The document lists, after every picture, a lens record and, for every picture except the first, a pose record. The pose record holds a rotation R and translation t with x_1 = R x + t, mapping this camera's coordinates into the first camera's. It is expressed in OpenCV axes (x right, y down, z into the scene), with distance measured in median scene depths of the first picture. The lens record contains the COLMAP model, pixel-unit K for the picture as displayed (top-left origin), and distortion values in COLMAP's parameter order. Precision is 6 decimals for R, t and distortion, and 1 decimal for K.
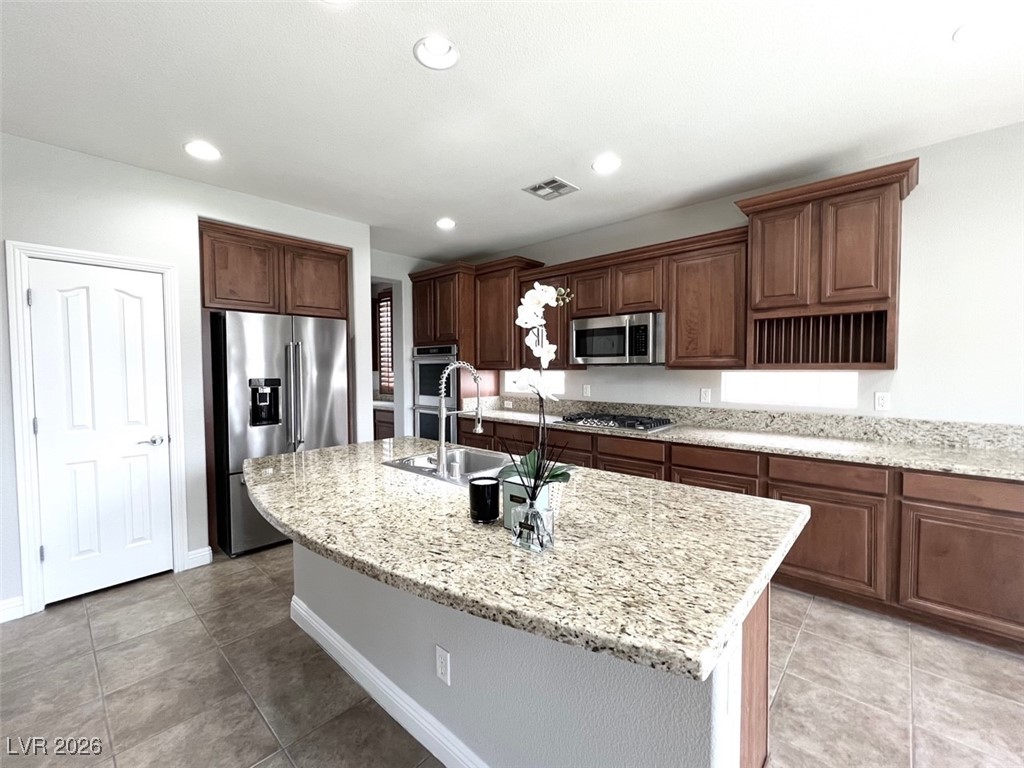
lens RADIAL K [[429.7, 0, 509.1], [0, 429.7, 383.0], [0, 0, 1]] dist [0.002315, -0.000005]
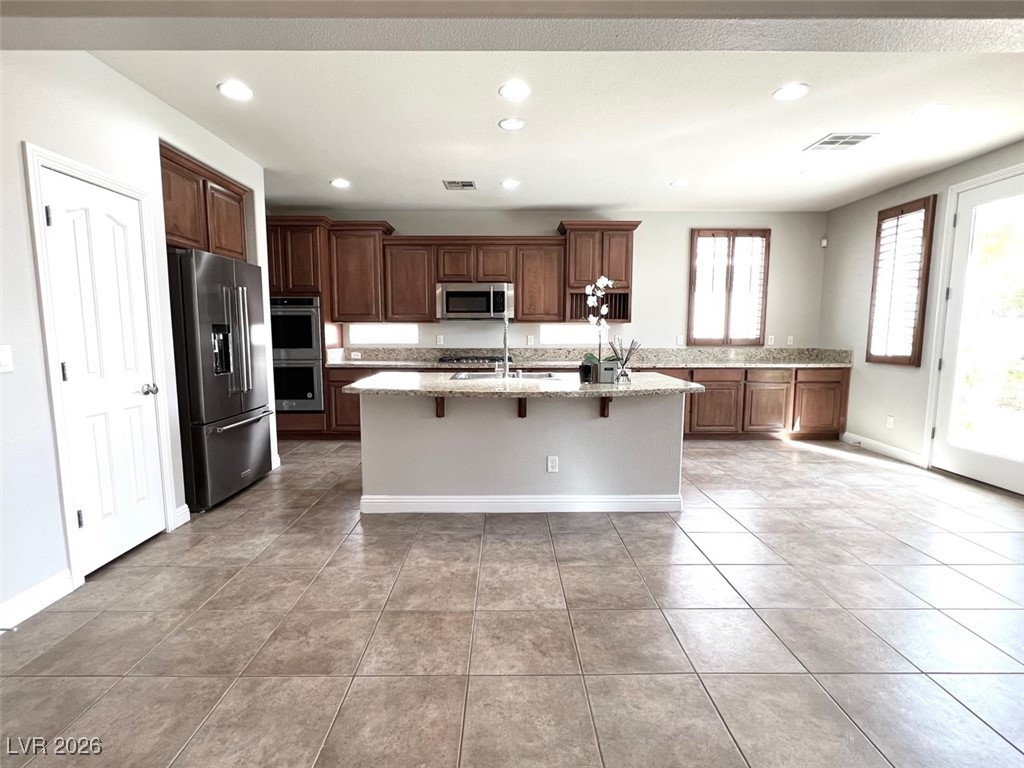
lens RADIAL K [[480.8, 0, 505.1], [0, 480.8, 382.0], [0, 0, 1]] dist [-0.000672, 0.000669]
pose [[0.734787, -0.066102, 0.675069, -0.849187], [0.019367, 0.996879, 0.076533, 0.048972], [-0.678021, -0.043161, 0.733774, -0.218521]]
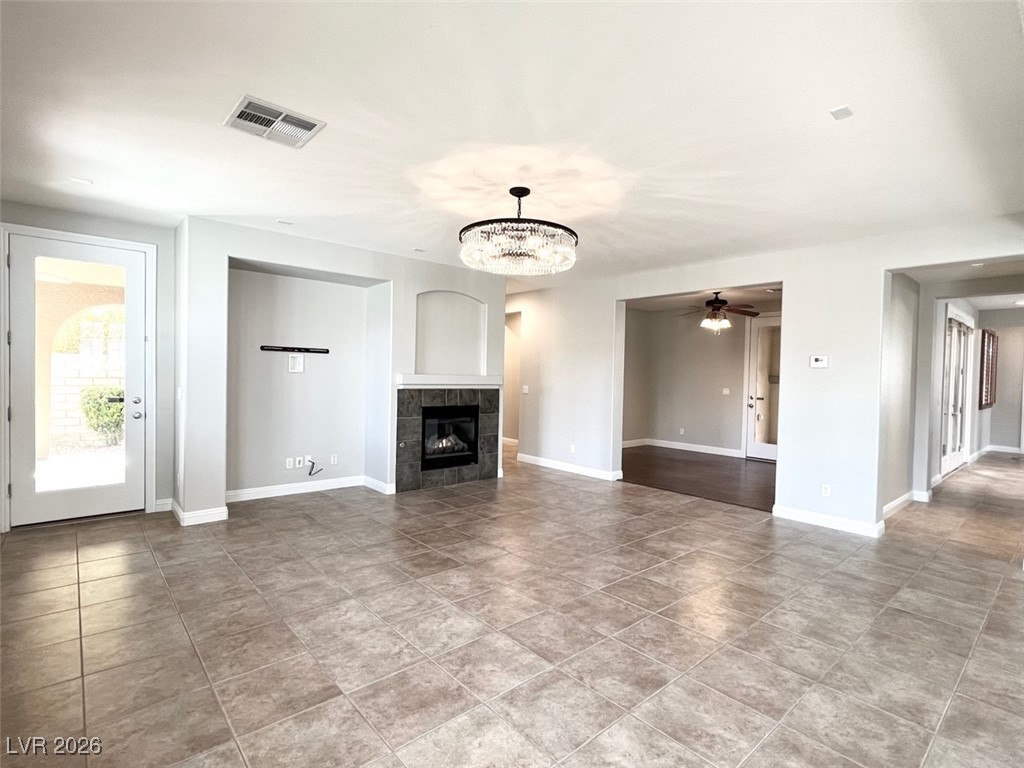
lens RADIAL K [[510.6, 0, 515.7], [0, 510.6, 383.9], [0, 0, 1]] dist [-0.004686, 0.001779]
pose [[-0.097275, 0.022562, -0.995002, 0.327467], [-0.058468, 0.997887, 0.028343, 0.016930], [0.993539, 0.060932, -0.095750, -0.453696]]
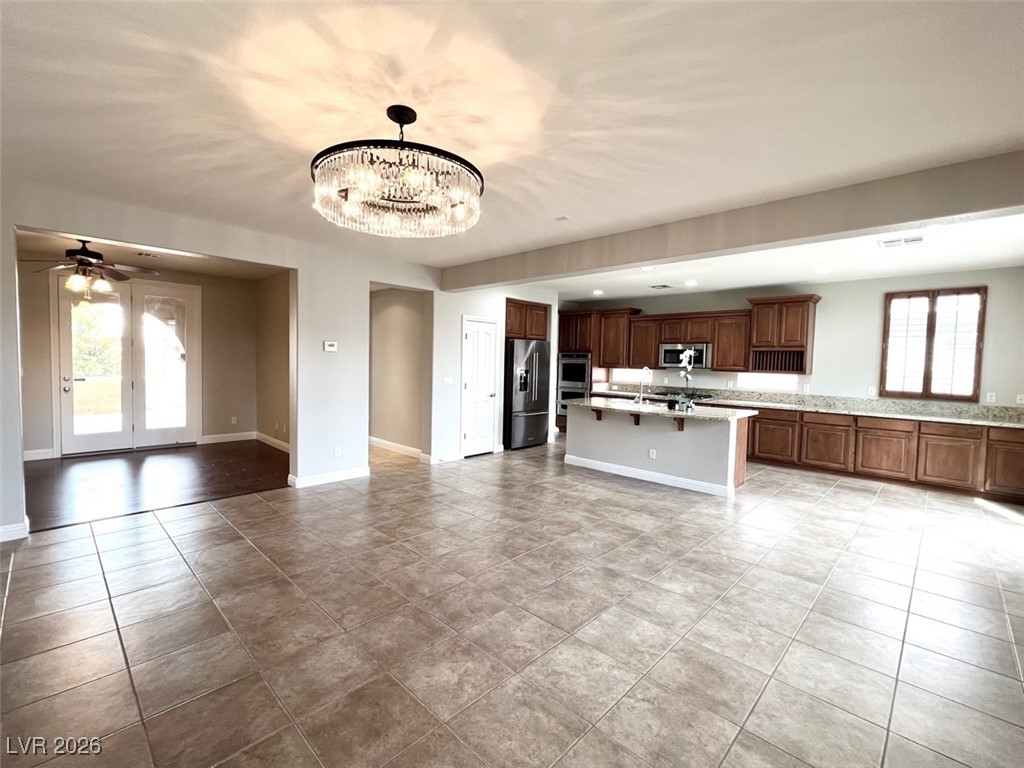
lens RADIAL K [[444.1, 0, 512.0], [0, 444.1, 384.8], [0, 0, 1]] dist [-0.001970, -0.000344]
pose [[0.999230, 0.031126, -0.023888, -0.585953], [-0.030710, 0.999374, 0.017583, 0.028952], [0.024420, -0.016836, 0.999560, -1.260564]]
